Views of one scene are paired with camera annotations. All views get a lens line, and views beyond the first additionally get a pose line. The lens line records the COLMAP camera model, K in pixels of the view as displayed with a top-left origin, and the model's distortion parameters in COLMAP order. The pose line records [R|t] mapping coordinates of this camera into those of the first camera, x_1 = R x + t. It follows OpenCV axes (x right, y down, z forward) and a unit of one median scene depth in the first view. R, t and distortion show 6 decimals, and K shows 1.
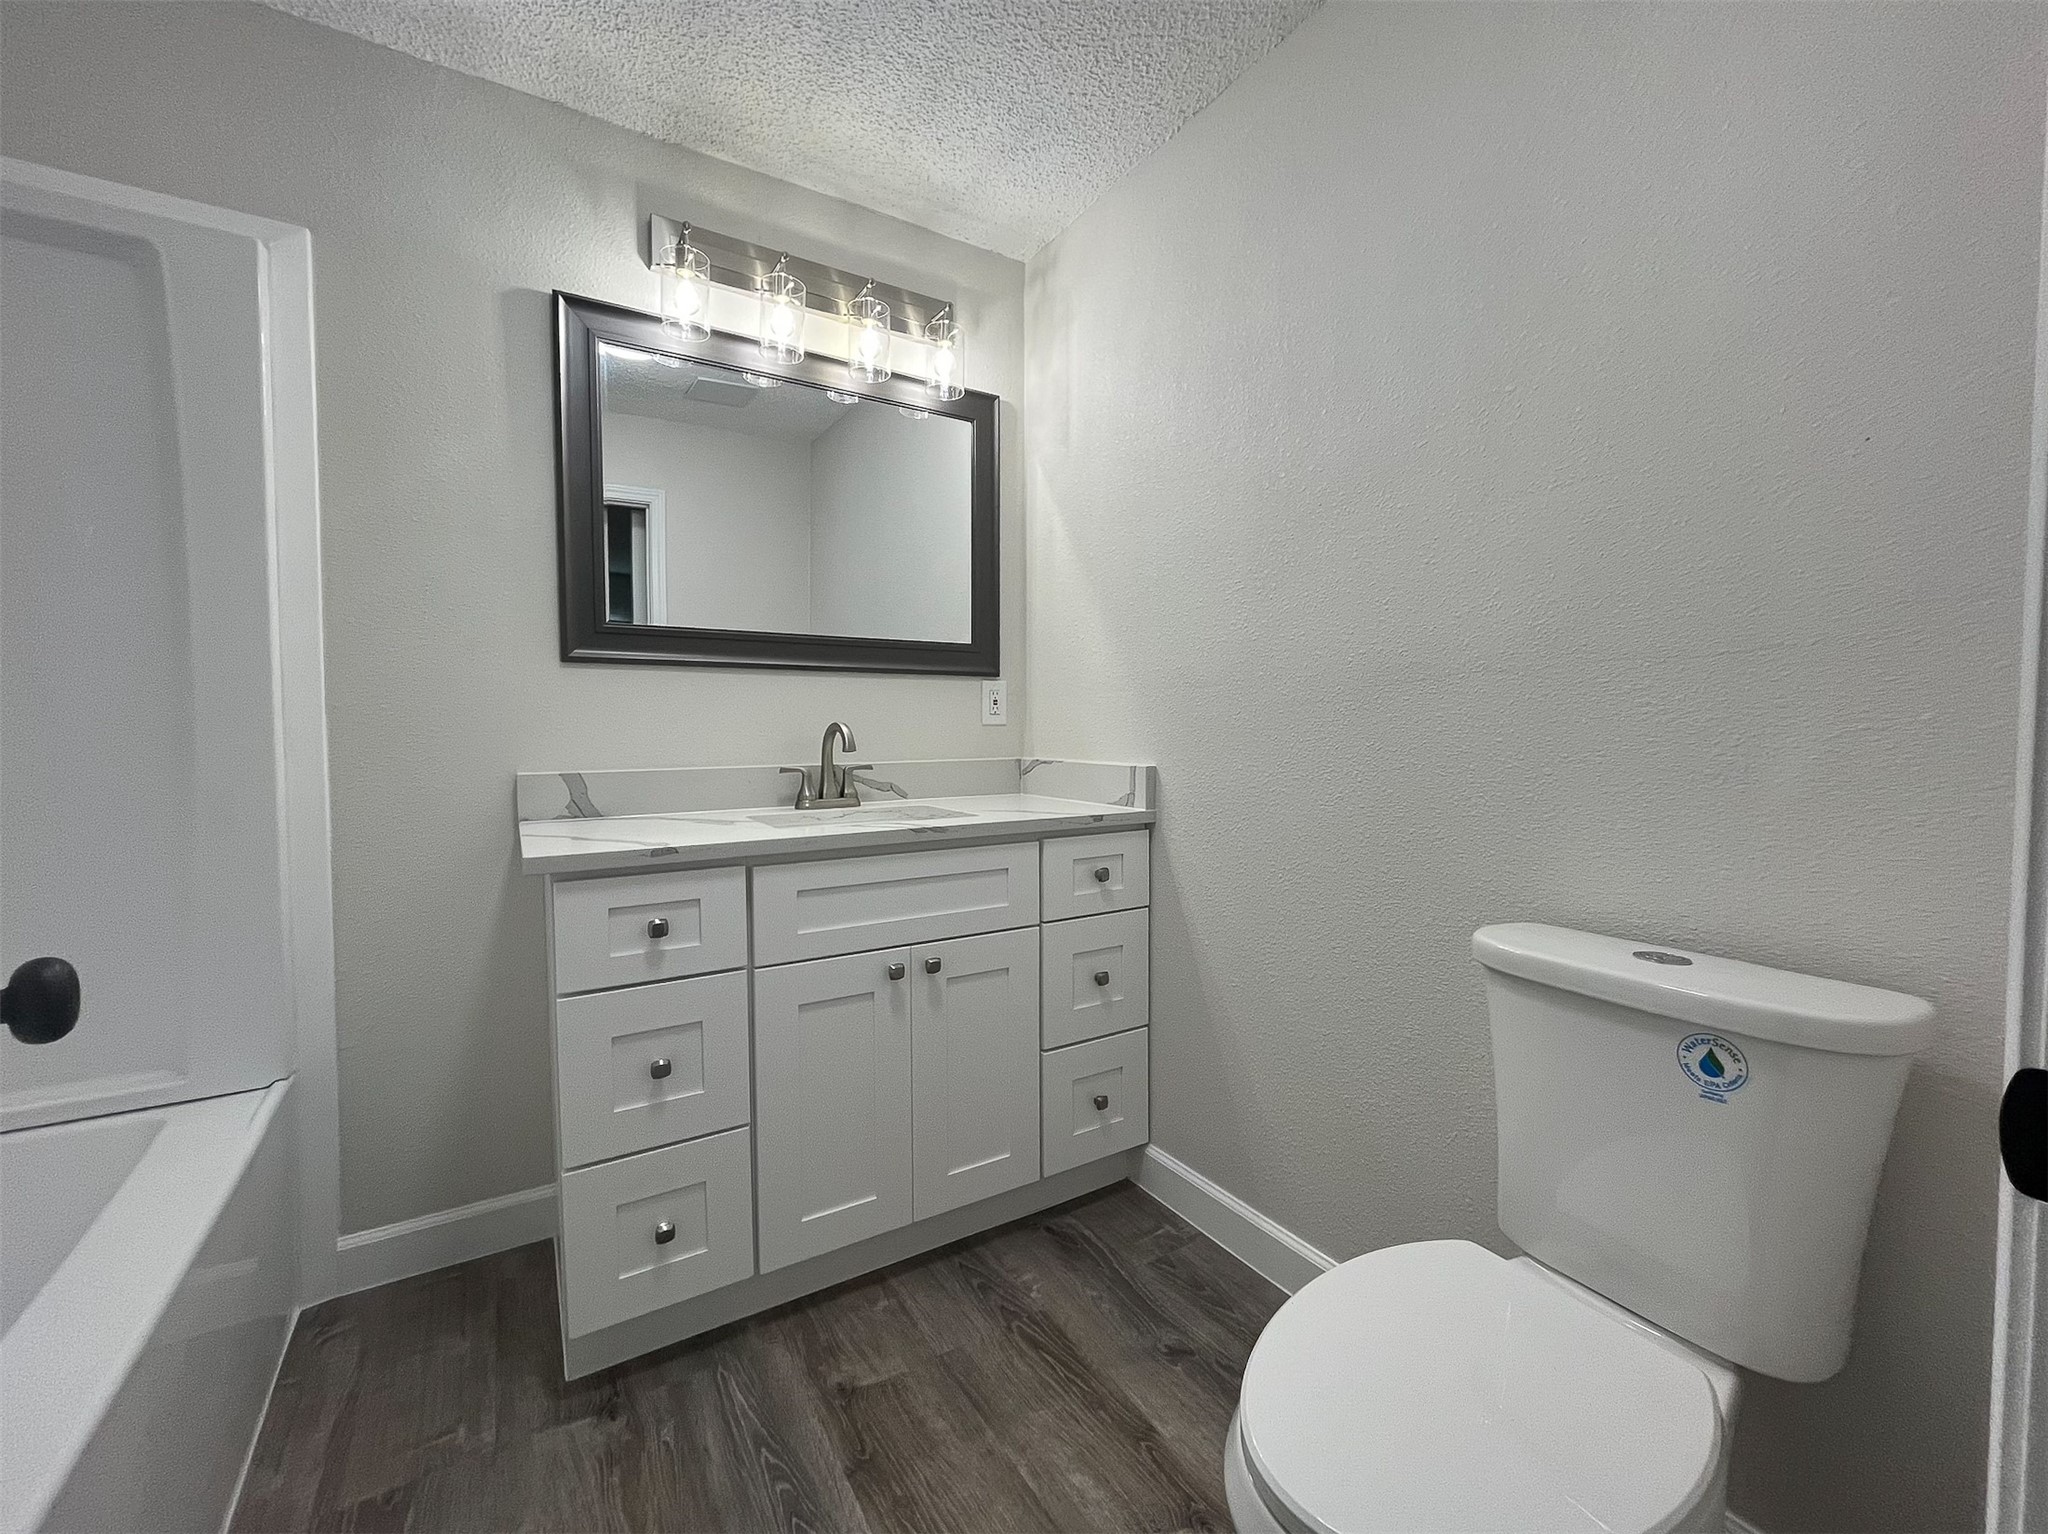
lens RADIAL K [[860.3, 0, 1030.2], [0, 860.3, 757.8], [0, 0, 1]] dist [-0.011172, -0.000096]
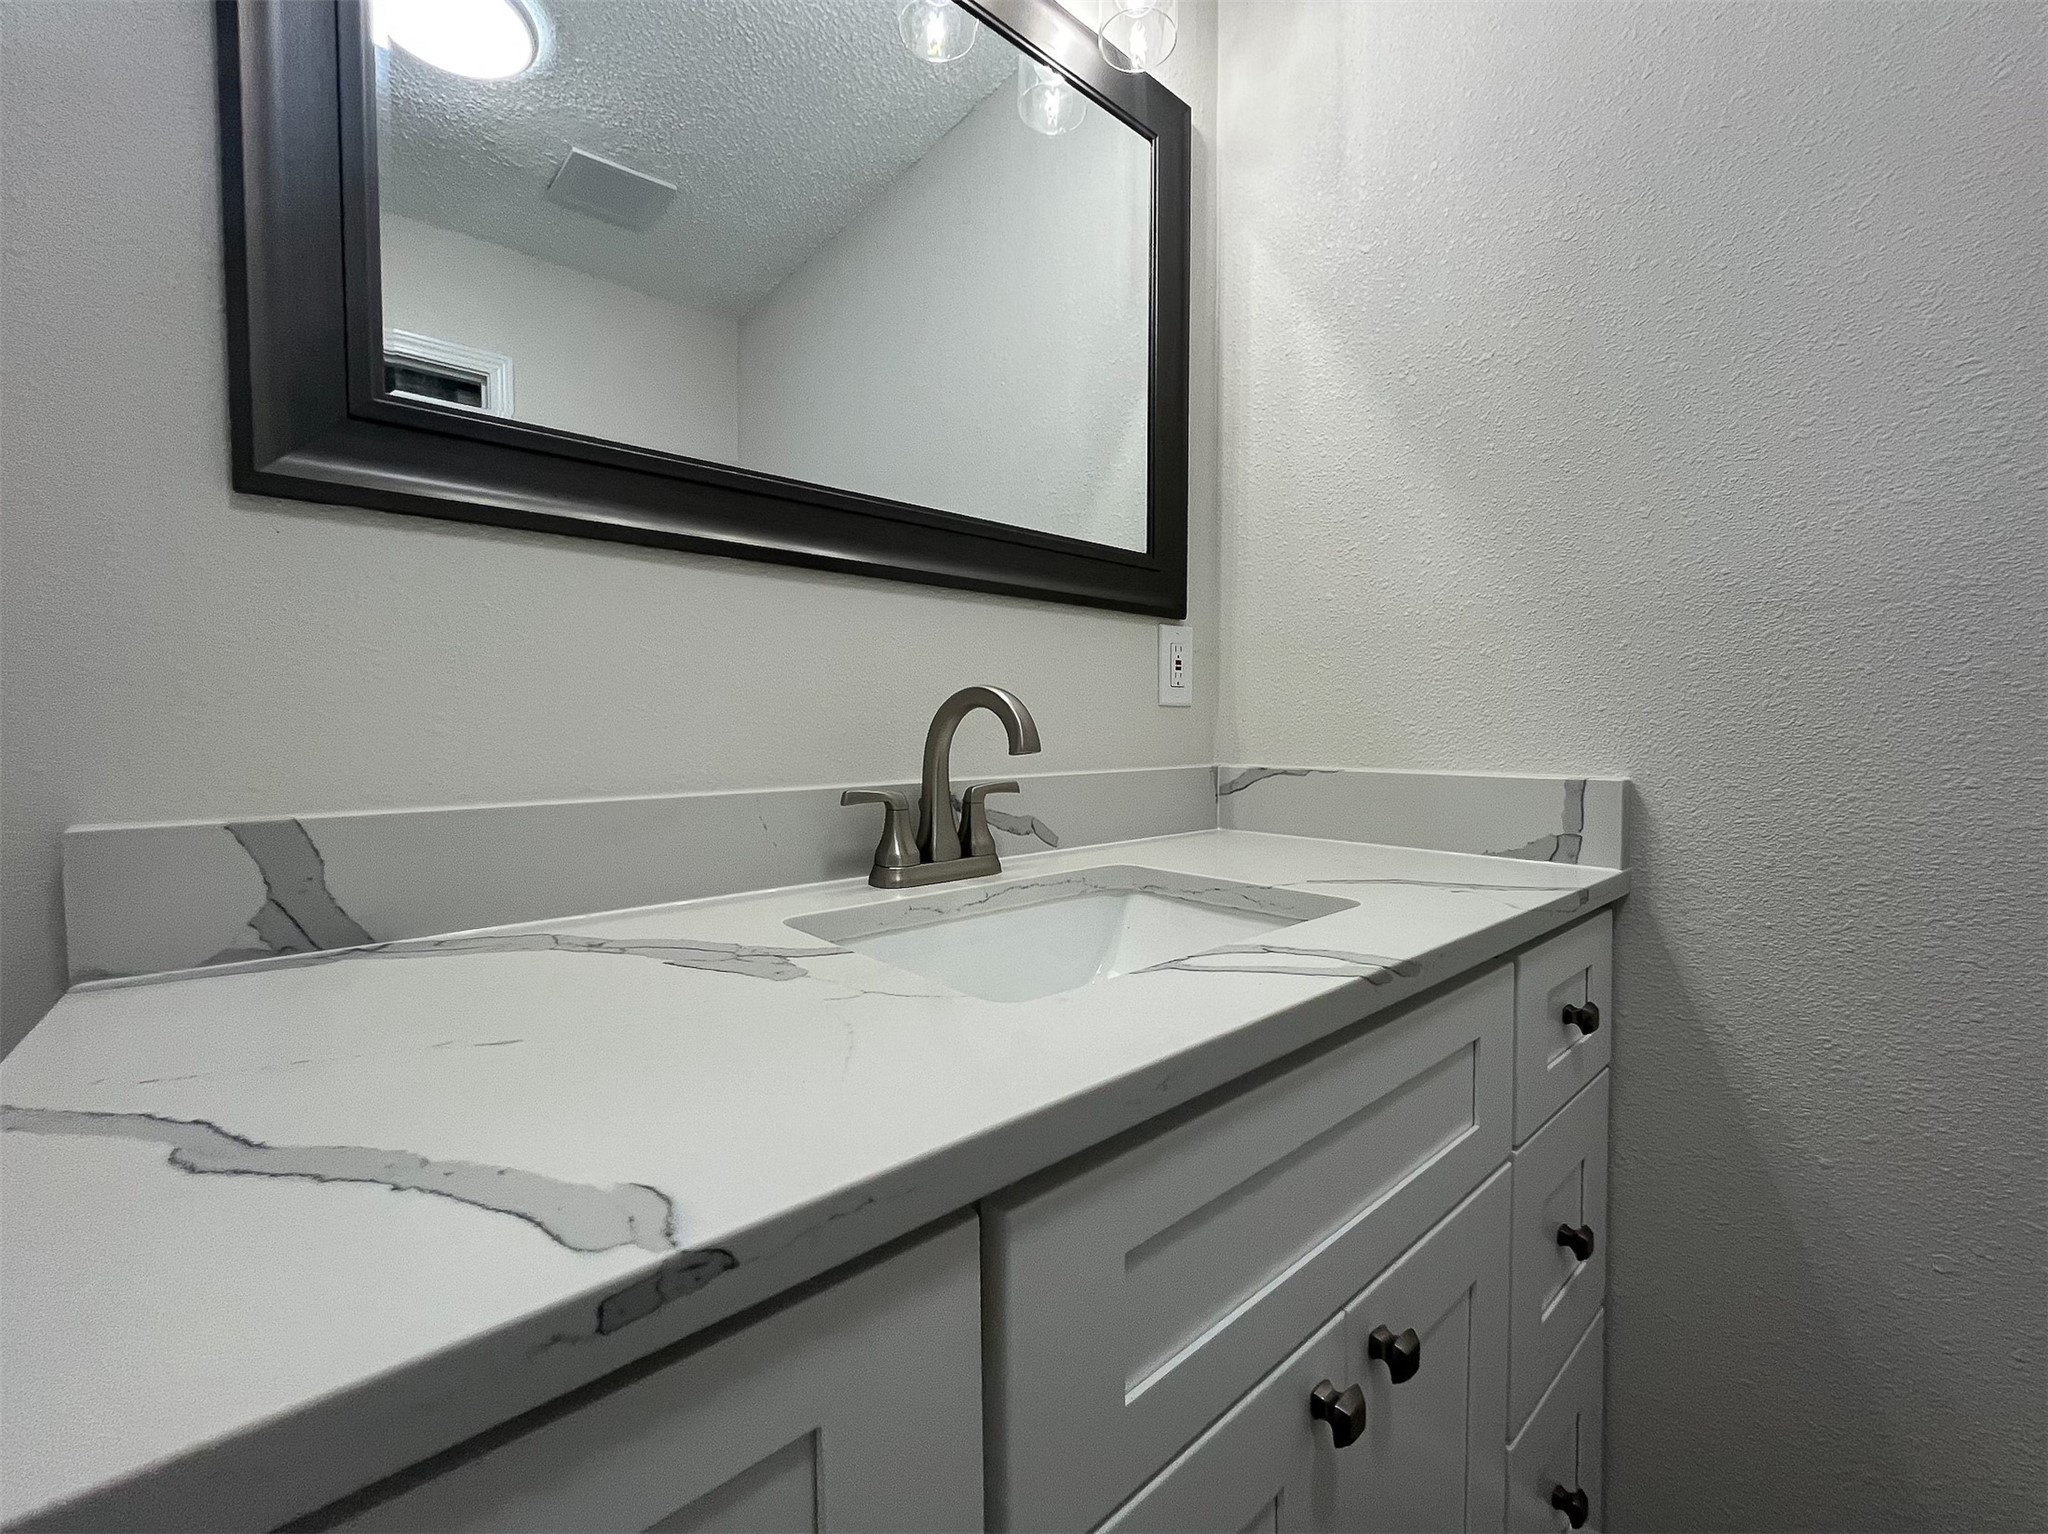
lens RADIAL K [[860.3, 0, 1030.2], [0, 860.3, 757.8], [0, 0, 1]] dist [-0.011172, -0.000096]
pose [[0.988037, -0.006462, 0.154084, -0.238982], [0.007703, 0.999943, -0.007454, -0.001599], [-0.154027, 0.008551, 0.988030, 0.510216]]
